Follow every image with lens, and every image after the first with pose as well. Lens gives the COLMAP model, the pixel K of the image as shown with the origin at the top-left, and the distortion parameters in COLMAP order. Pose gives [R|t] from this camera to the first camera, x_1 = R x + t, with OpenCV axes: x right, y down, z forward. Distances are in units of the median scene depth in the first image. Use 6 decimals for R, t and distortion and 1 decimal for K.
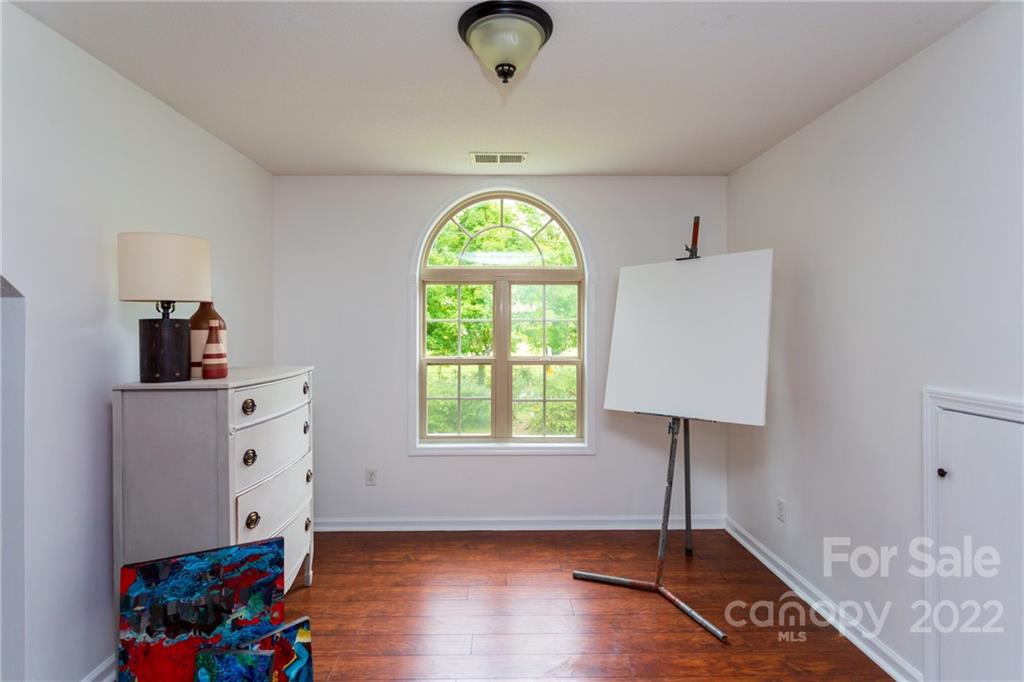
lens RADIAL K [[498.1, 0, 512.8], [0, 498.1, 333.5], [0, 0, 1]] dist [0.001678, 0.000749]
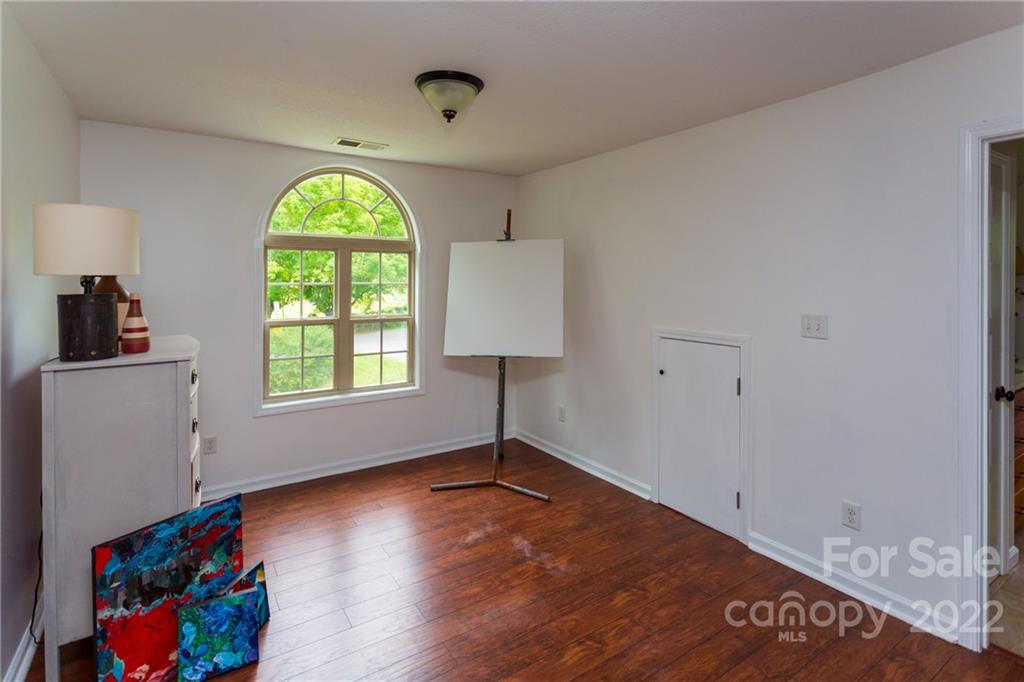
lens RADIAL K [[501.3, 0, 500.3], [0, 501.3, 289.3], [0, 0, 1]] dist [0.000836, 0.000441]
pose [[0.850898, -0.010049, 0.525236, -0.556854], [0.004464, 0.999919, 0.011900, -0.047043], [-0.525313, -0.007781, 0.850874, -0.236792]]
